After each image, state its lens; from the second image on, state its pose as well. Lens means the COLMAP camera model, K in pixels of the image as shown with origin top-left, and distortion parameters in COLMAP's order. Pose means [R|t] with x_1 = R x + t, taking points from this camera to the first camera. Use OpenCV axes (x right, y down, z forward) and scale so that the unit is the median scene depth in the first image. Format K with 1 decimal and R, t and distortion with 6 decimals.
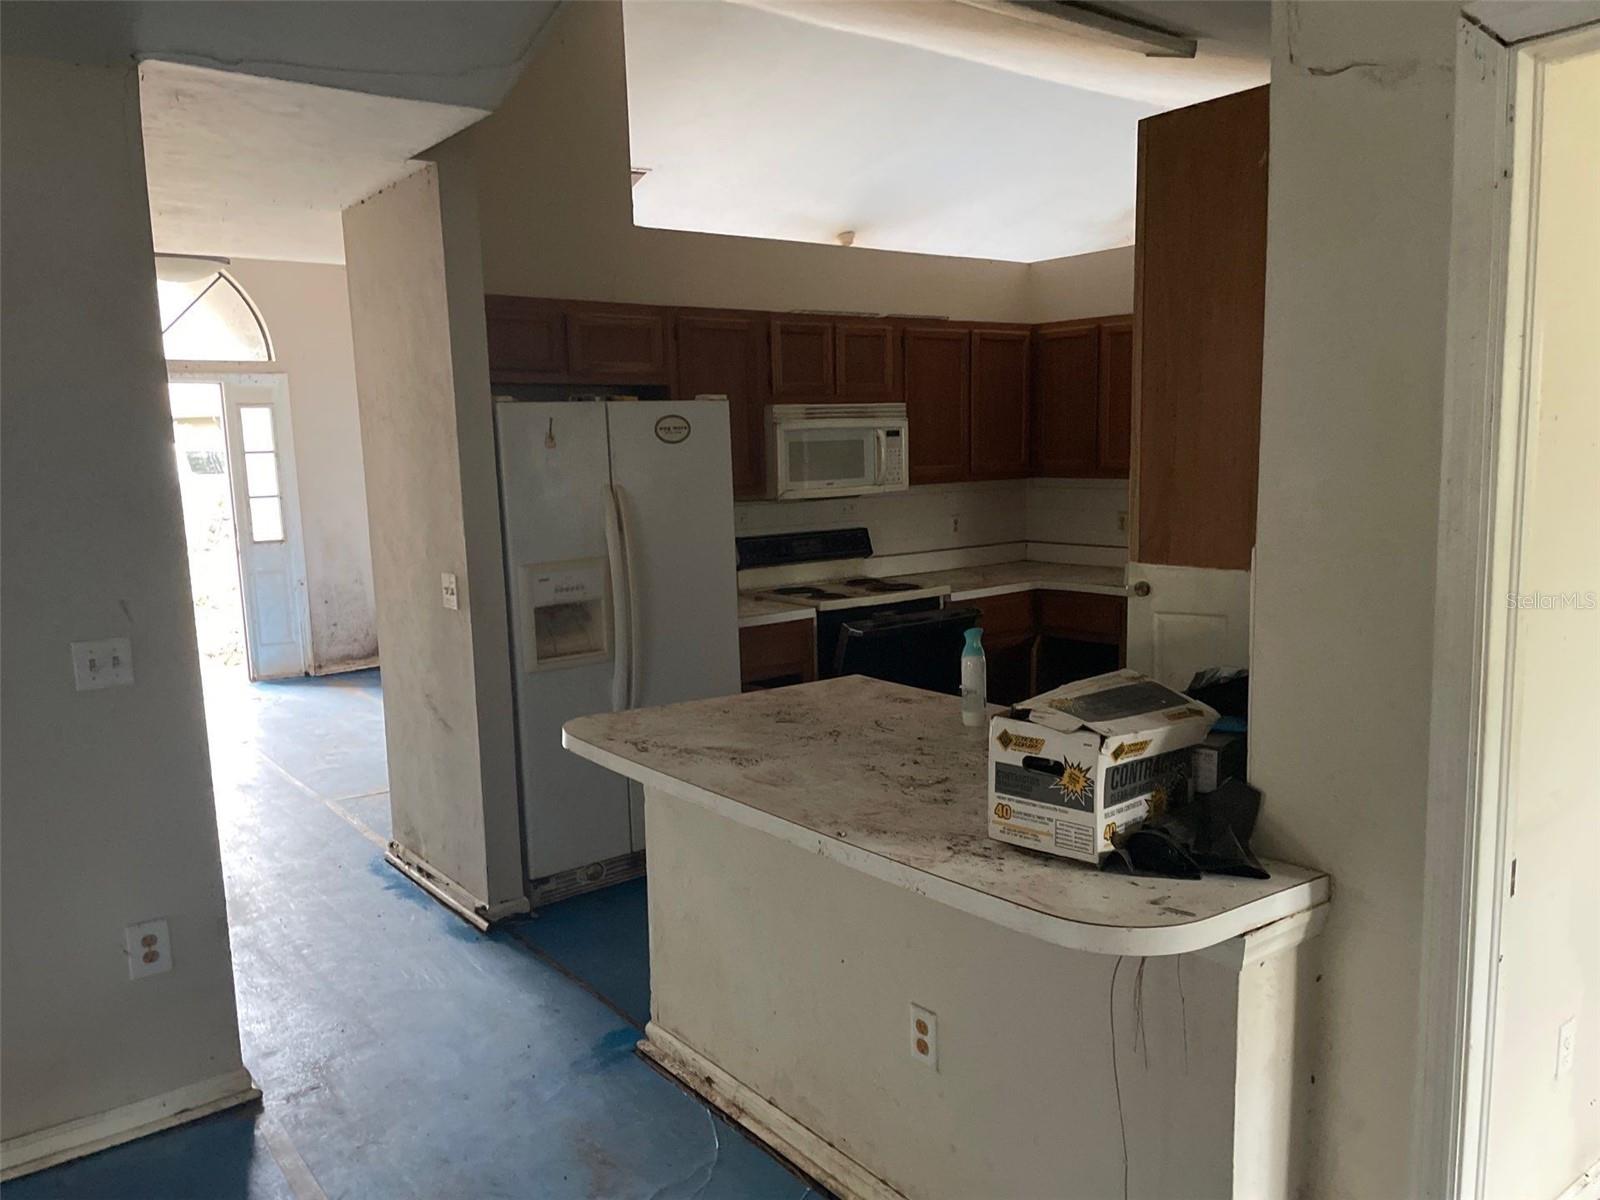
lens RADIAL K [[1189.2, 0, 803.6], [0, 1189.2, 621.7], [0, 0, 1]] dist [0.085141, -0.112079]
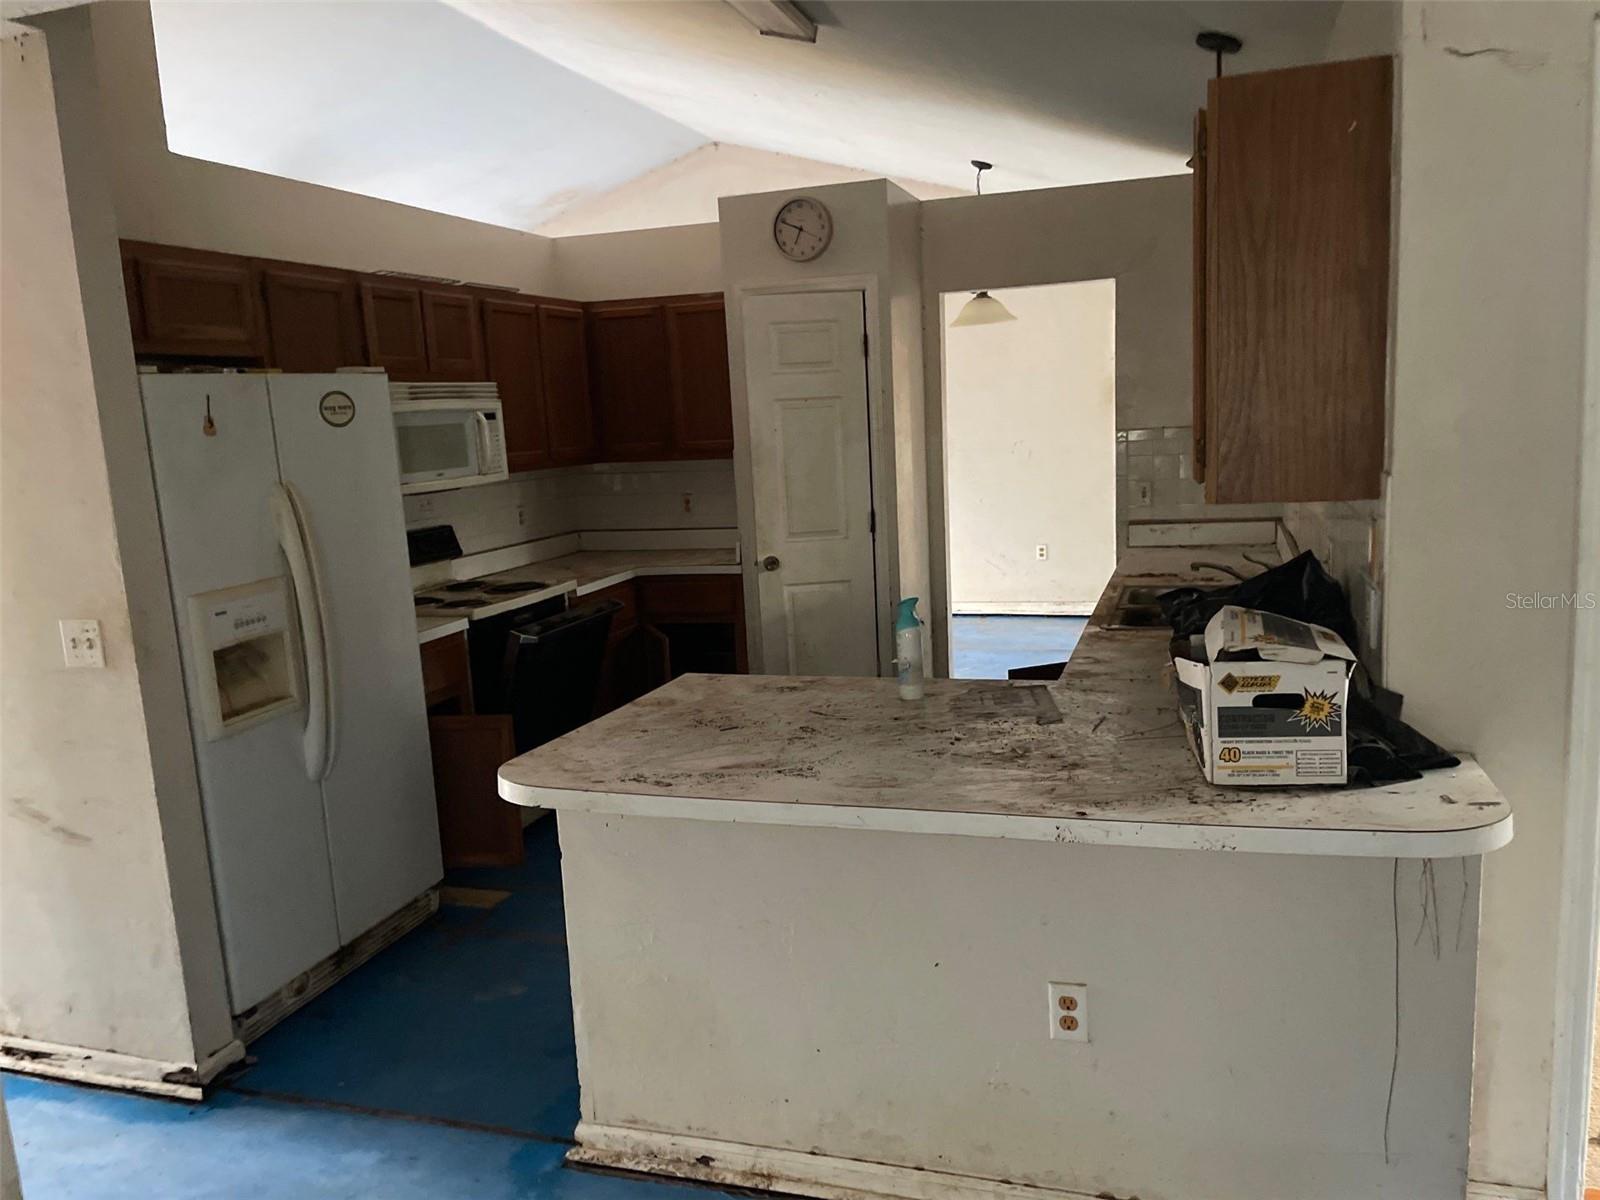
lens RADIAL K [[1189.2, 0, 803.6], [0, 1189.2, 621.7], [0, 0, 1]] dist [0.085141, -0.112079]
pose [[0.826465, -0.116103, 0.550886, -0.332175], [0.115450, 0.992660, 0.036006, -0.014594], [-0.551023, 0.033842, 0.833804, 0.175975]]
